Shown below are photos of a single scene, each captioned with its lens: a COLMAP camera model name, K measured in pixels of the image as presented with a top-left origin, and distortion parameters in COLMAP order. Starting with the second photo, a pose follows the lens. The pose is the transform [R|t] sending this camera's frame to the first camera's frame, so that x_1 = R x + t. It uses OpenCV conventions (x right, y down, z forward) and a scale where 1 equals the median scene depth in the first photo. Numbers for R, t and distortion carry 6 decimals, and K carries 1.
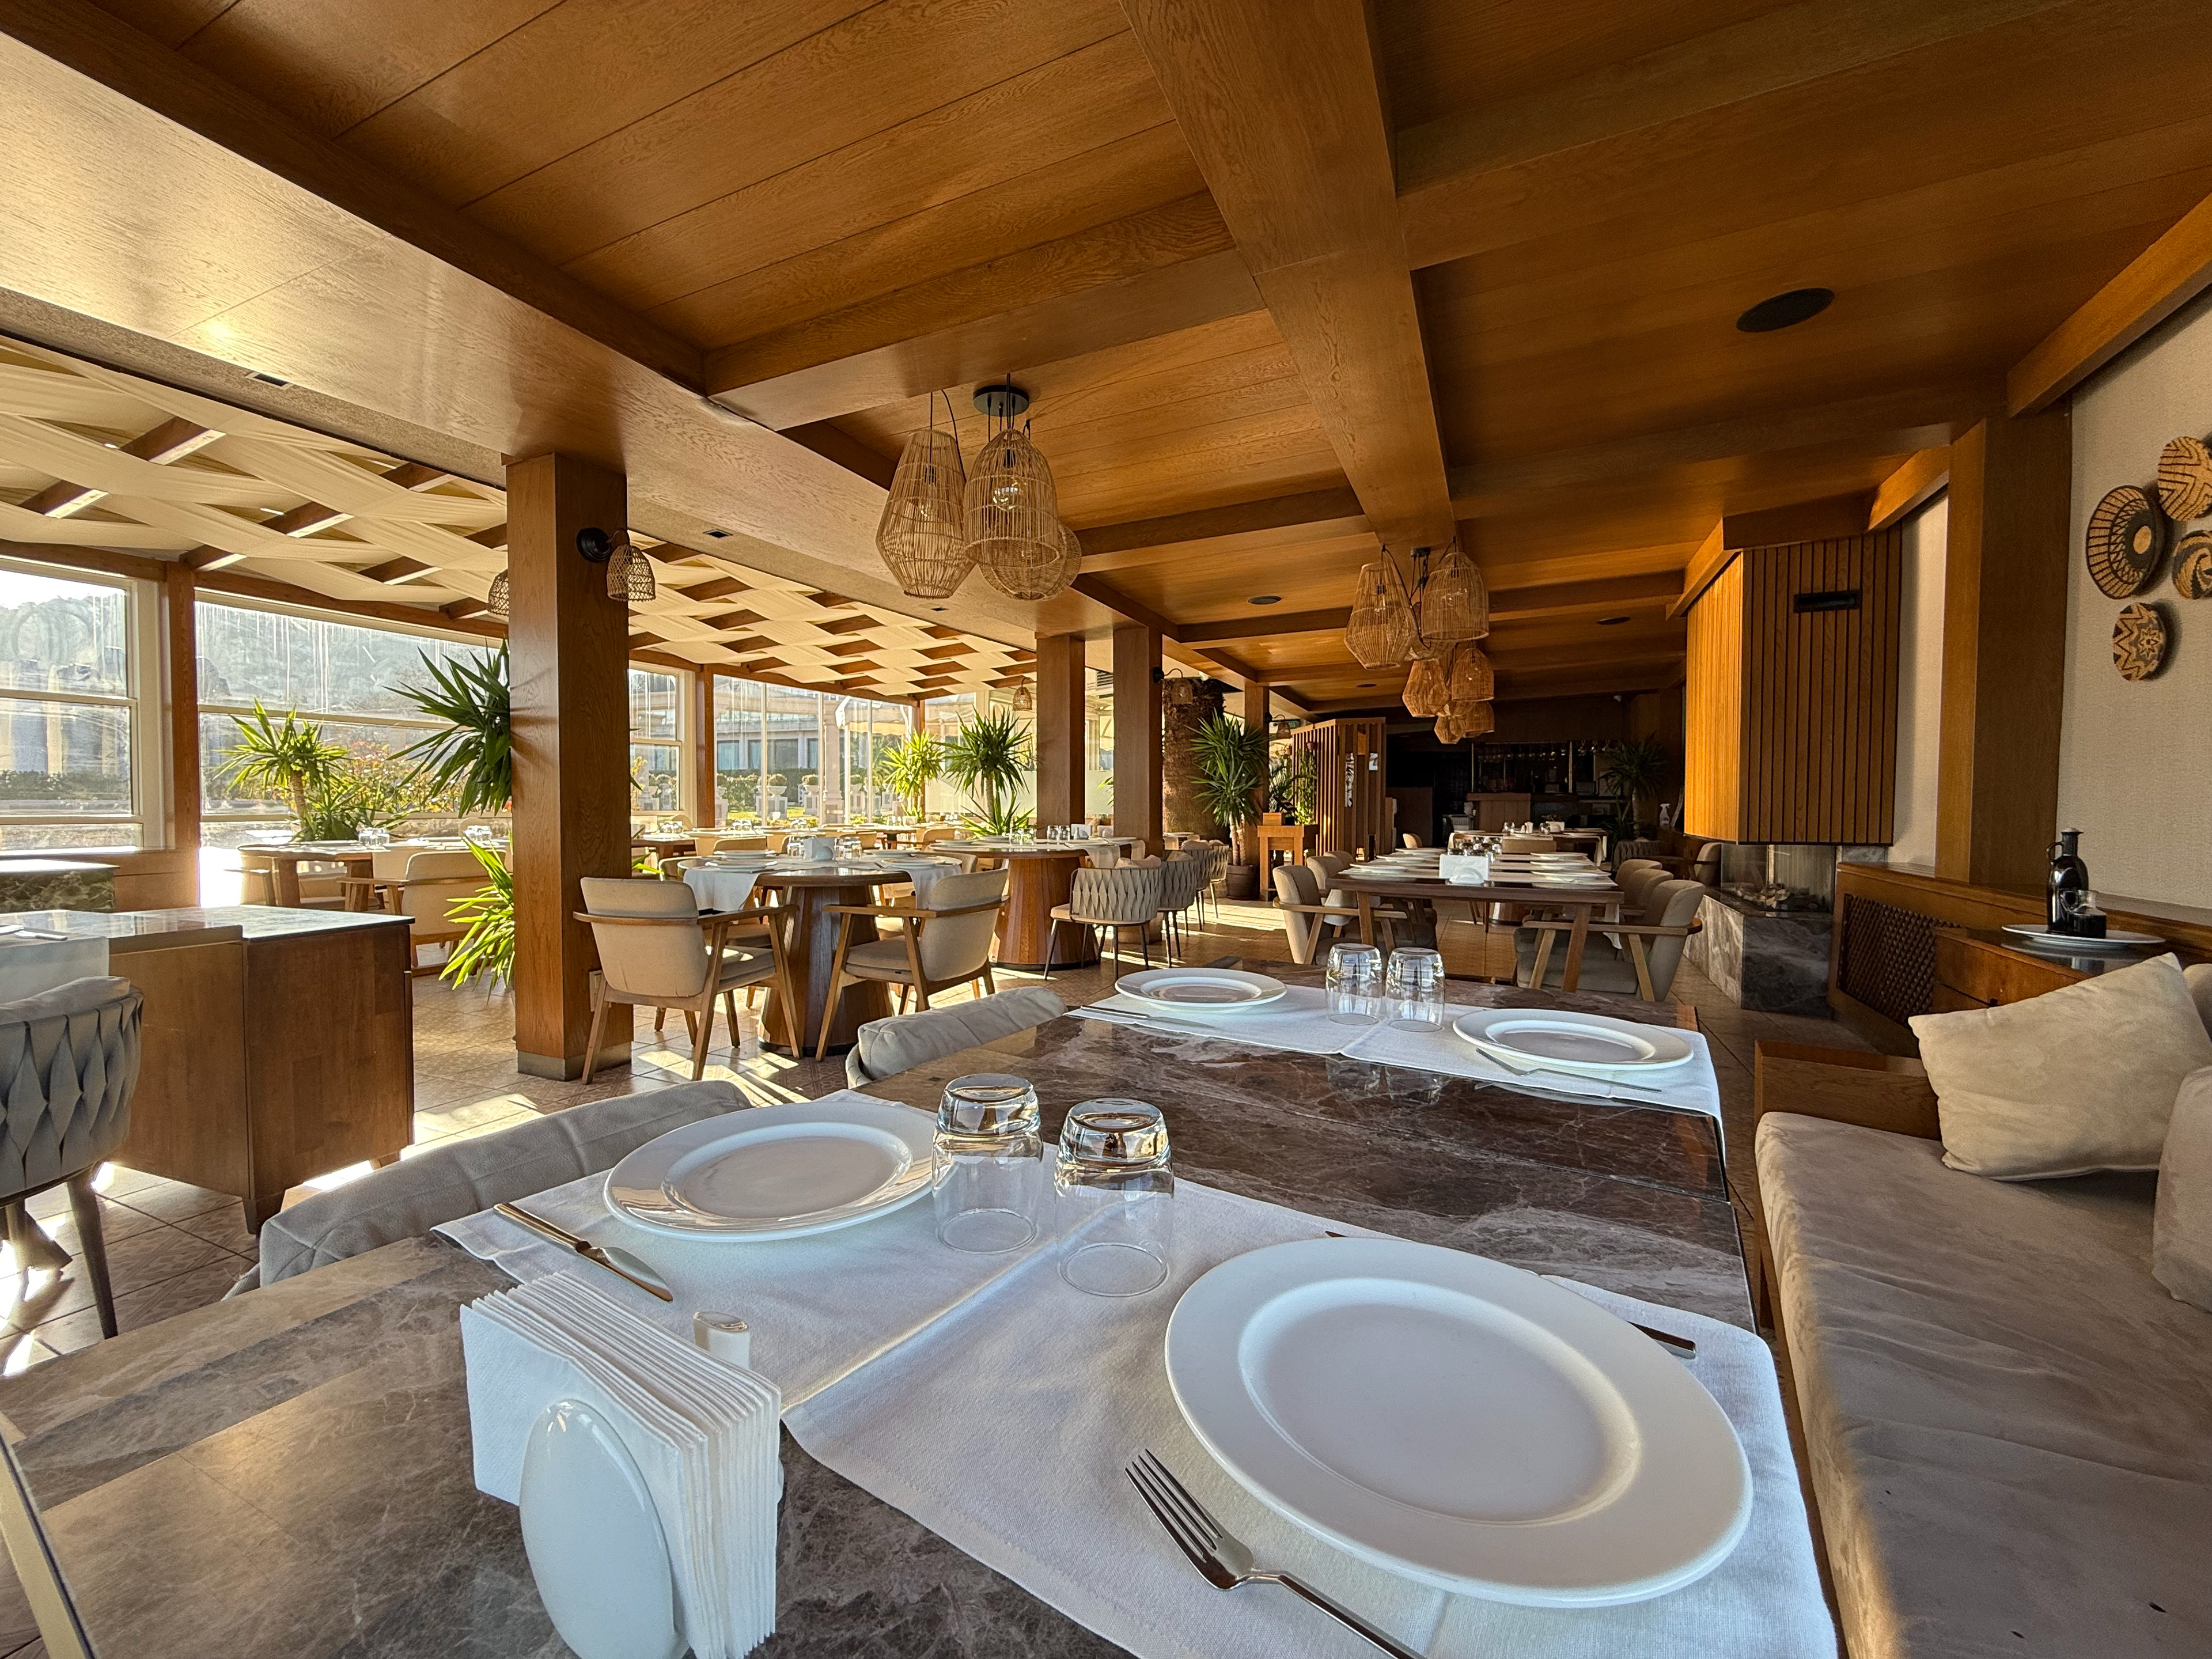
lens RADIAL K [[881.9, 0, 1095.7], [0, 881.9, 830.5], [0, 0, 1]] dist [-0.002796, 0.000272]
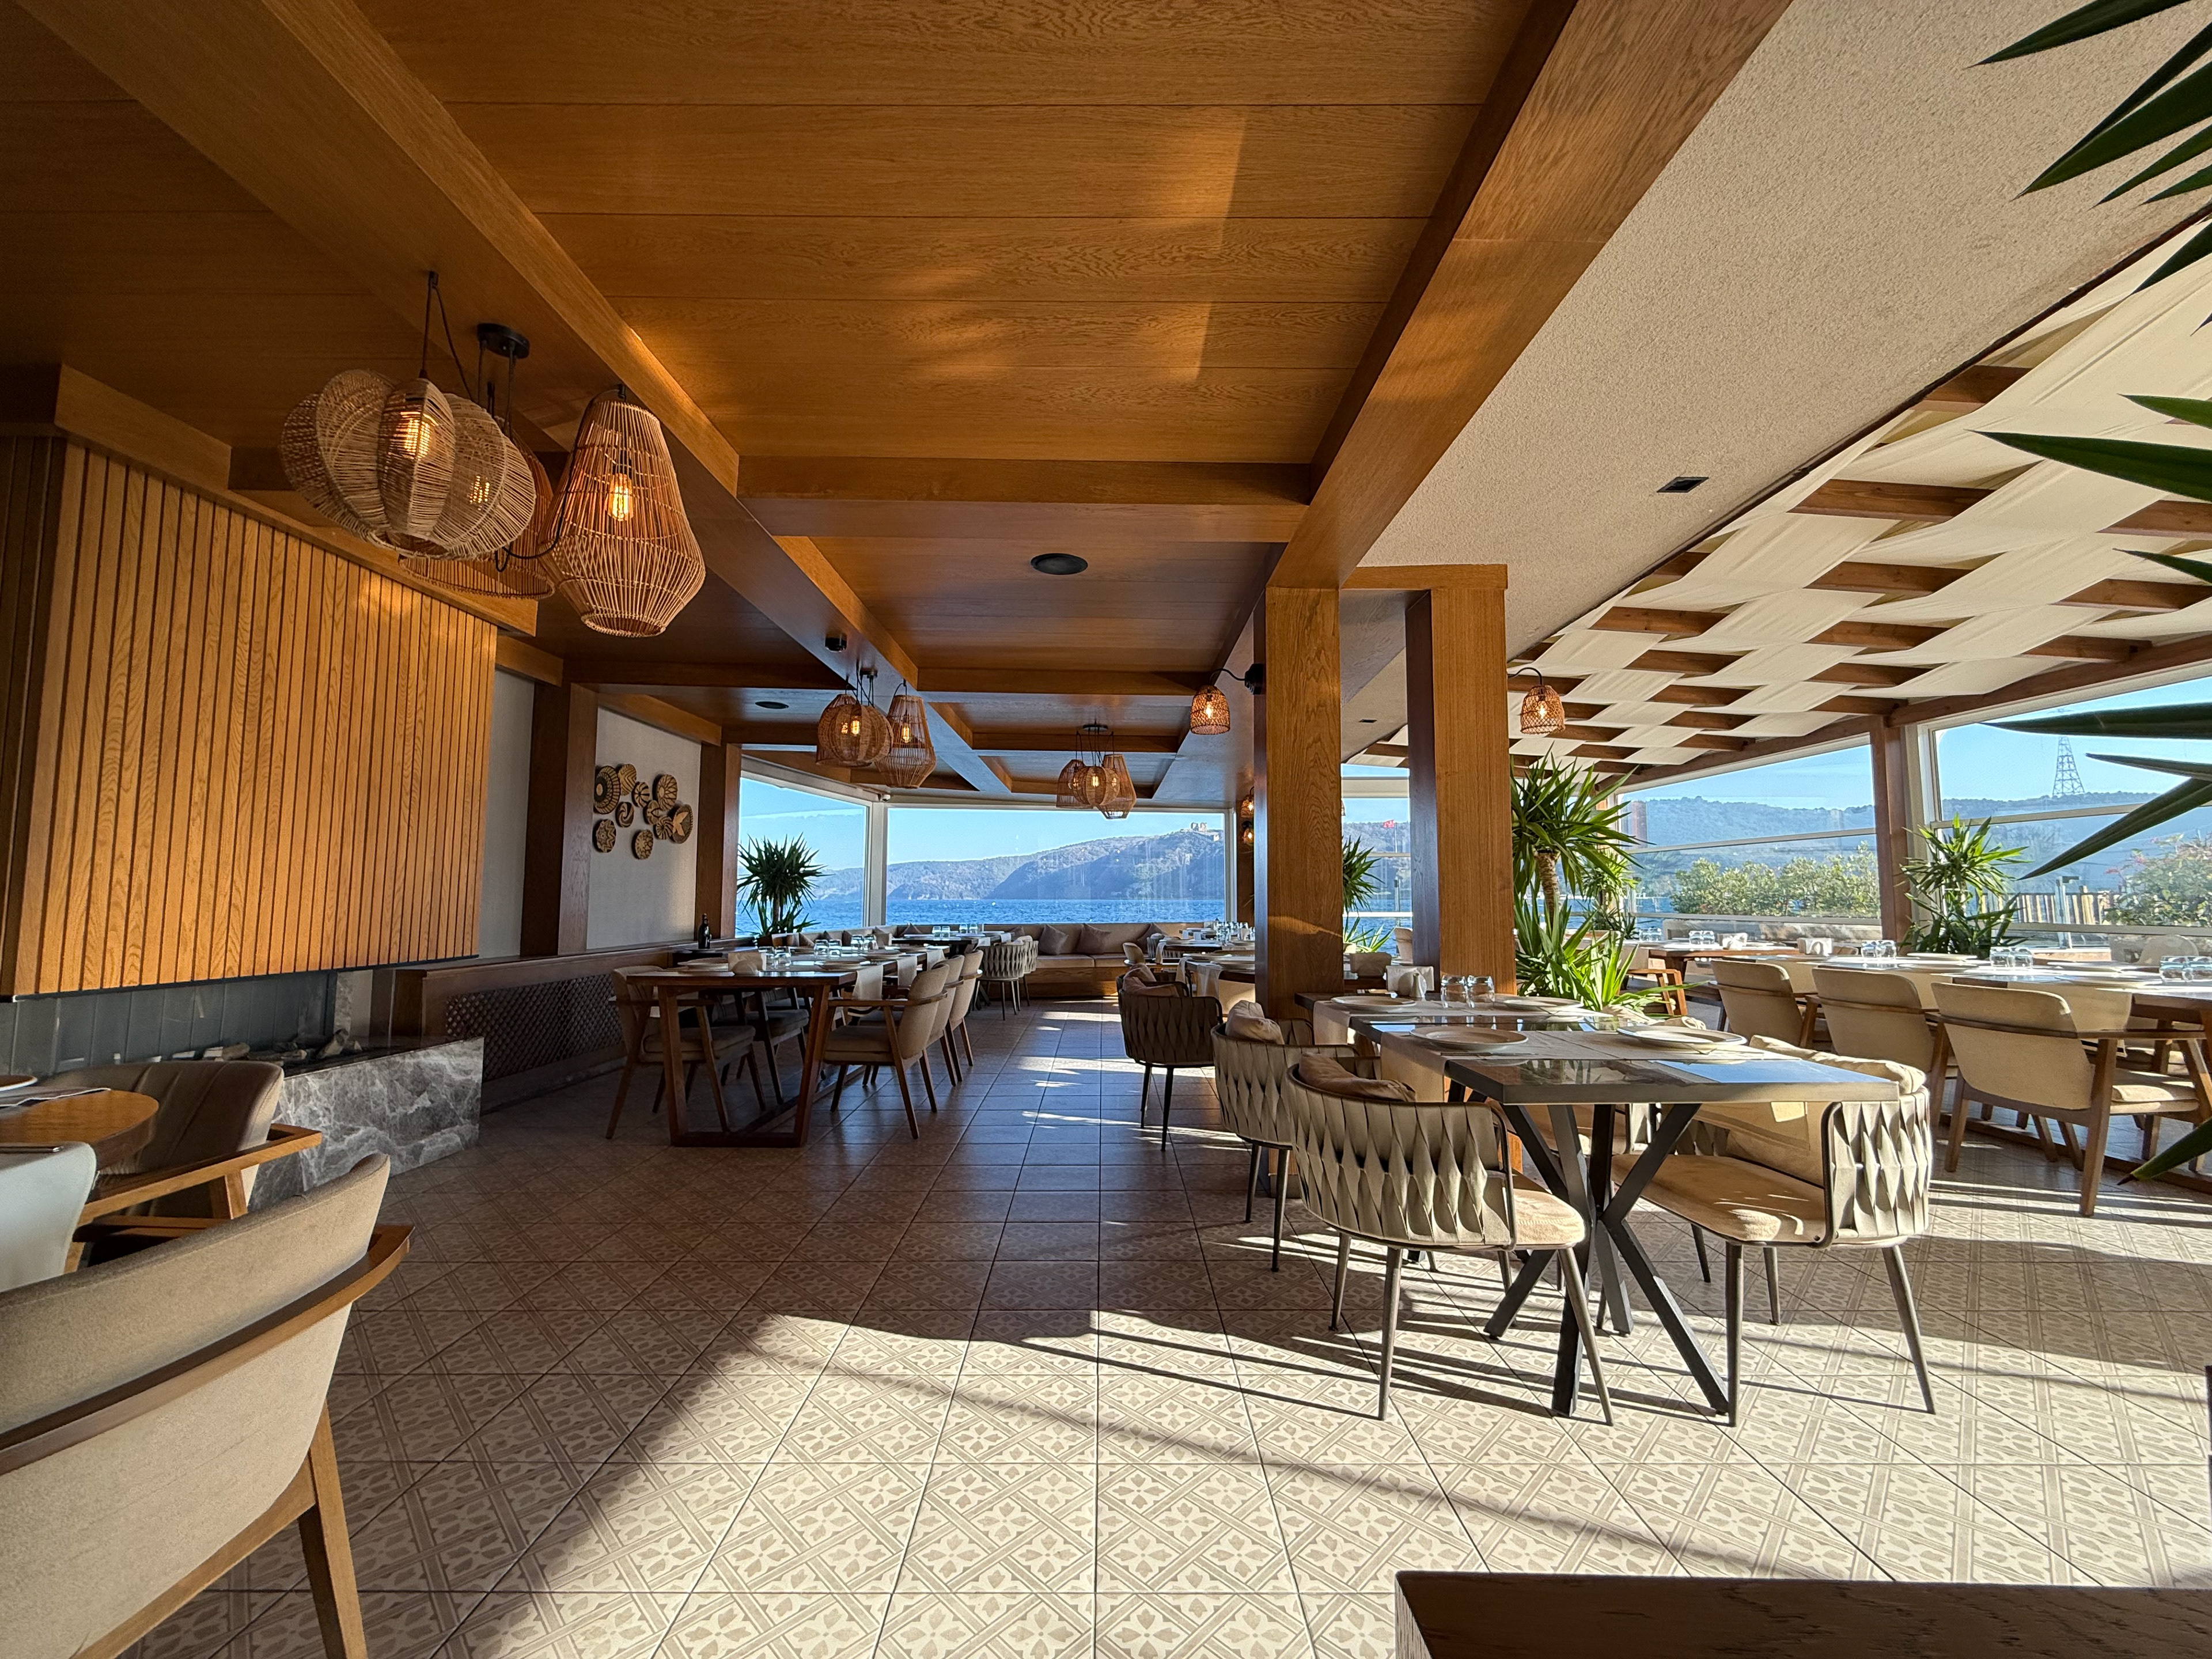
lens RADIAL K [[877.3, 0, 1101.6], [0, 877.3, 829.3], [0, 0, 1]] dist [0.000223, -0.000408]
pose [[-0.905831, -0.035230, -0.422171, 0.755907], [-0.014910, 0.998570, -0.051337, -0.103121], [0.423376, -0.040208, -0.905061, 2.781593]]
